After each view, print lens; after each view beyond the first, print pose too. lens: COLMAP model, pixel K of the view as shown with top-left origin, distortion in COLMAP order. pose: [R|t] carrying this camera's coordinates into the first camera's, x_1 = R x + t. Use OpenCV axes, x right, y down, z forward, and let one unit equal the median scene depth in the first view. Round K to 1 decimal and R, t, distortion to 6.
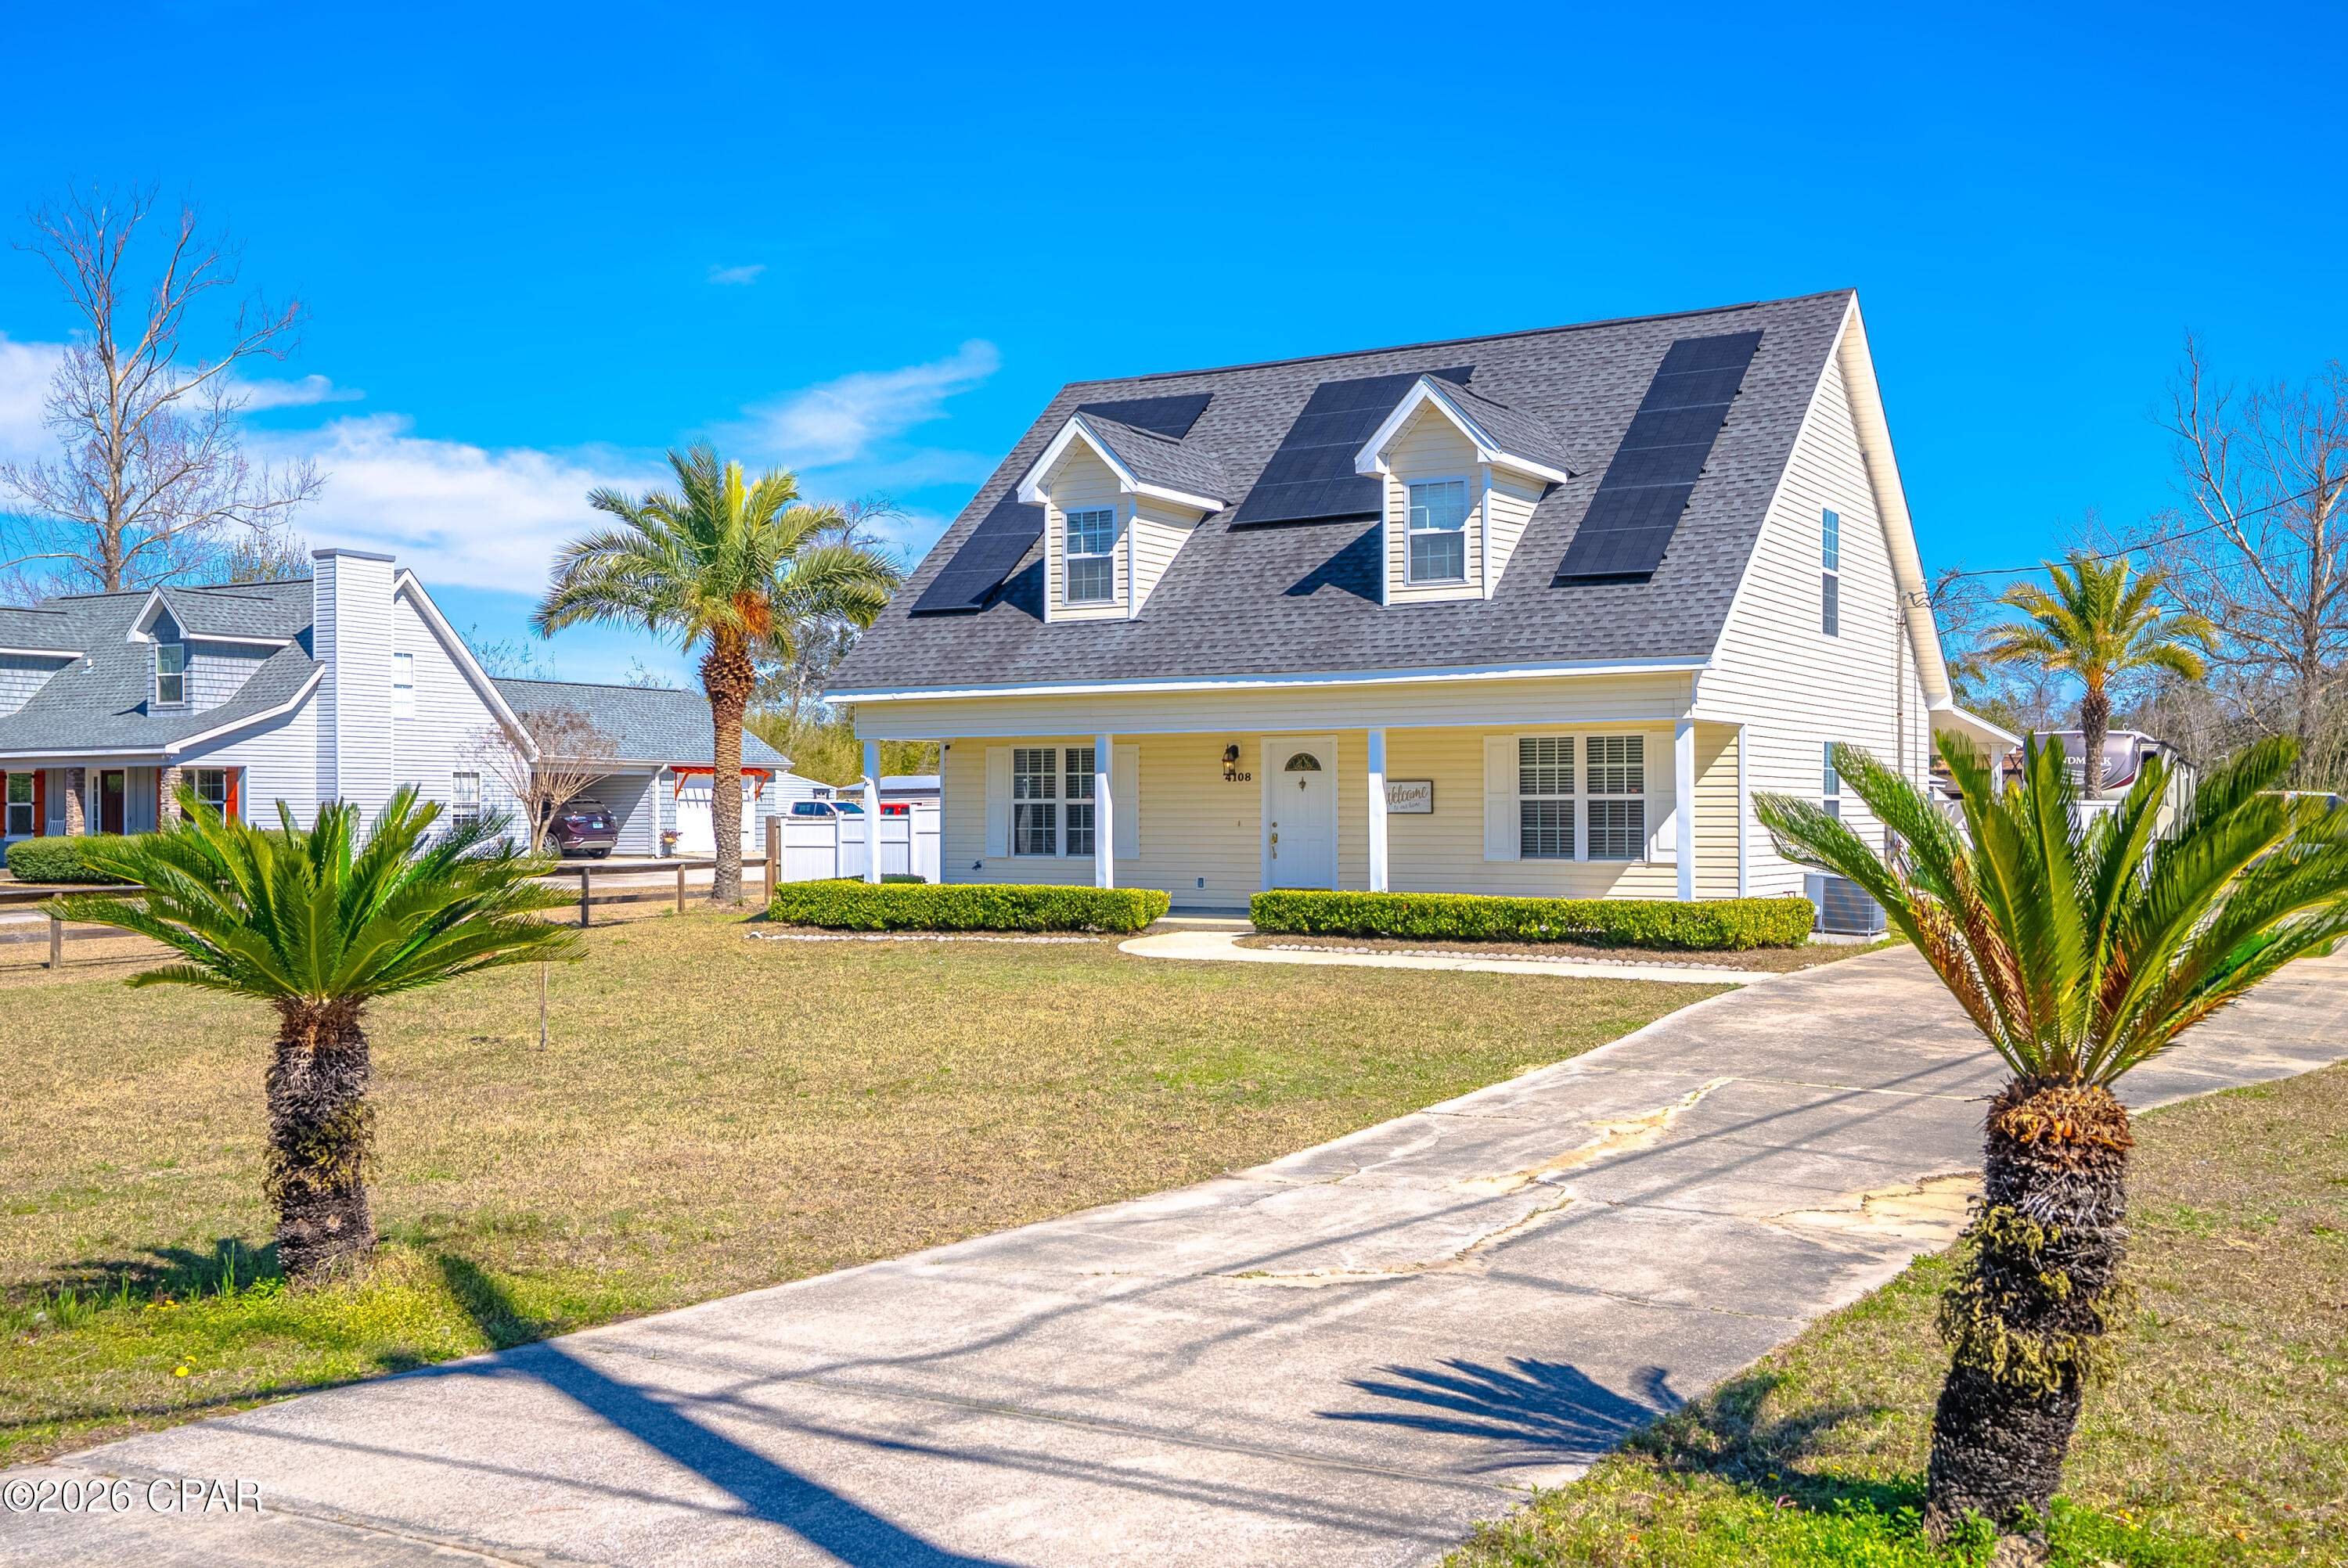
lens RADIAL K [[2480.7, 0, 1174.0], [0, 2480.7, 785.3], [0, 0, 1]] dist [0.007344, 0.000000]
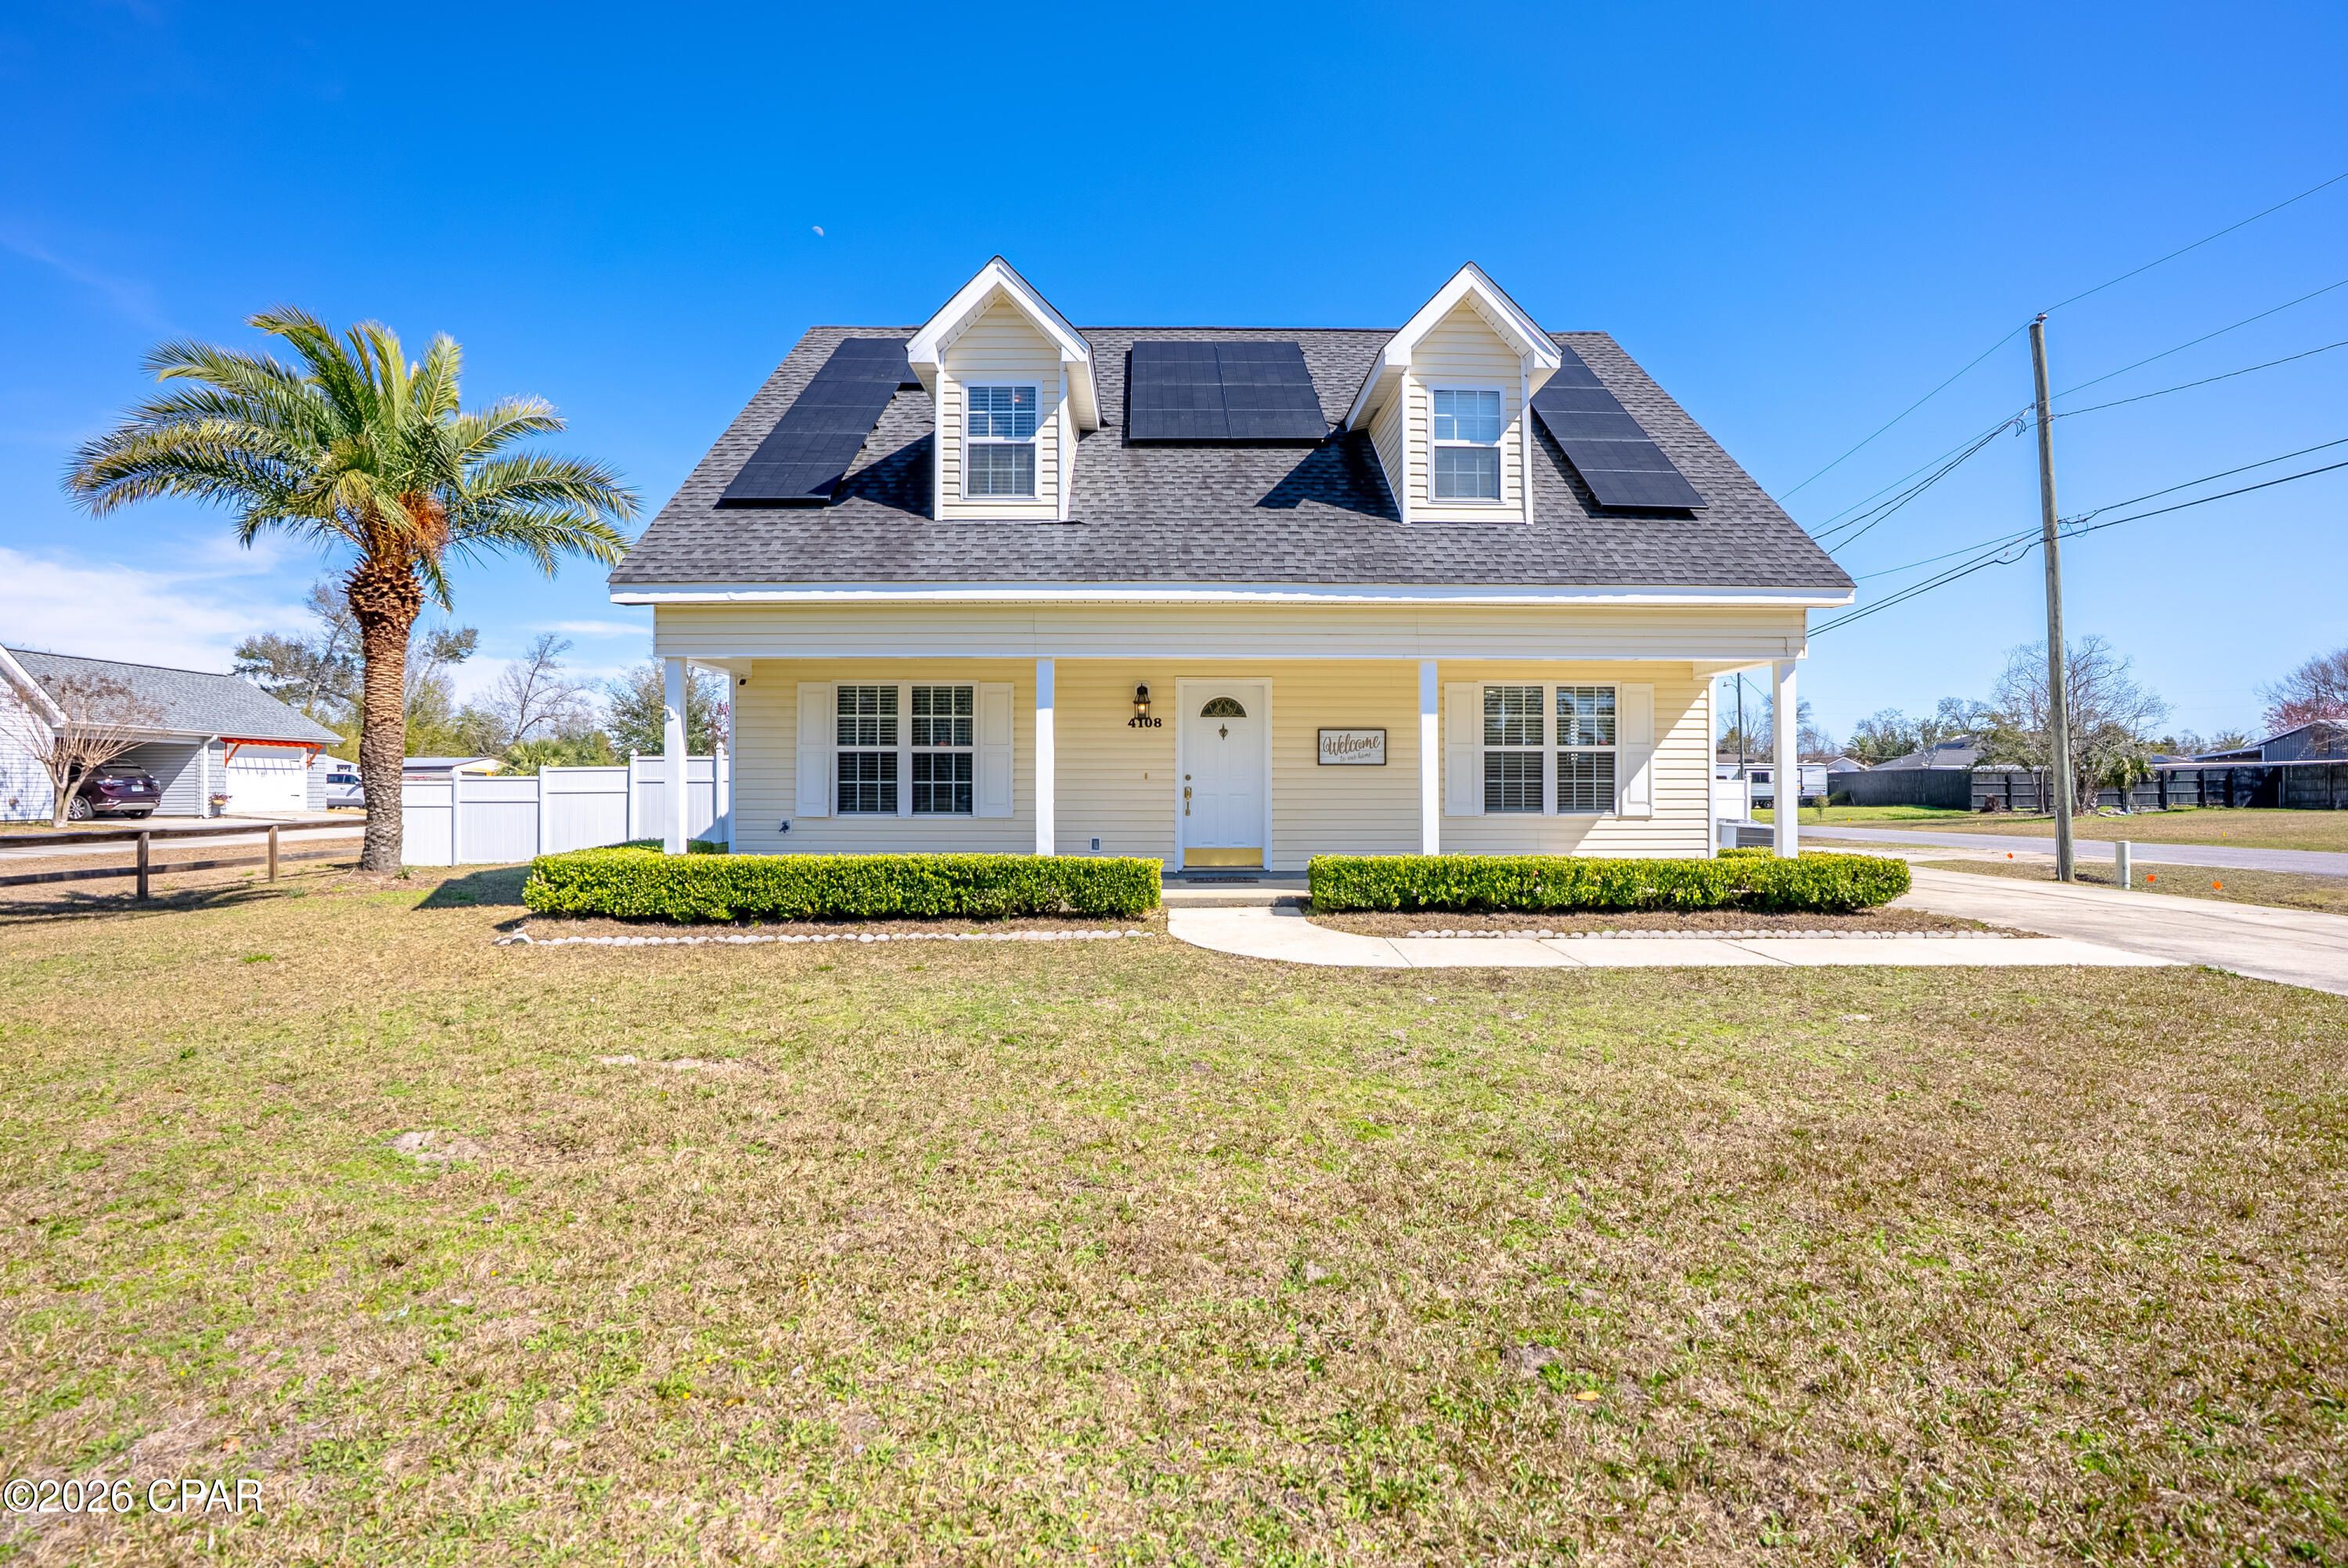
lens RADIAL K [[1117.6, 0, 1191.4], [0, 1117.6, 777.9], [0, 0, 1]] dist [-0.058326, 0.017687]
pose [[0.845005, 0.008311, 0.534694, -0.173625], [-0.007754, 0.999965, -0.003287, 0.017505], [-0.534702, -0.001368, 0.845039, 0.662653]]
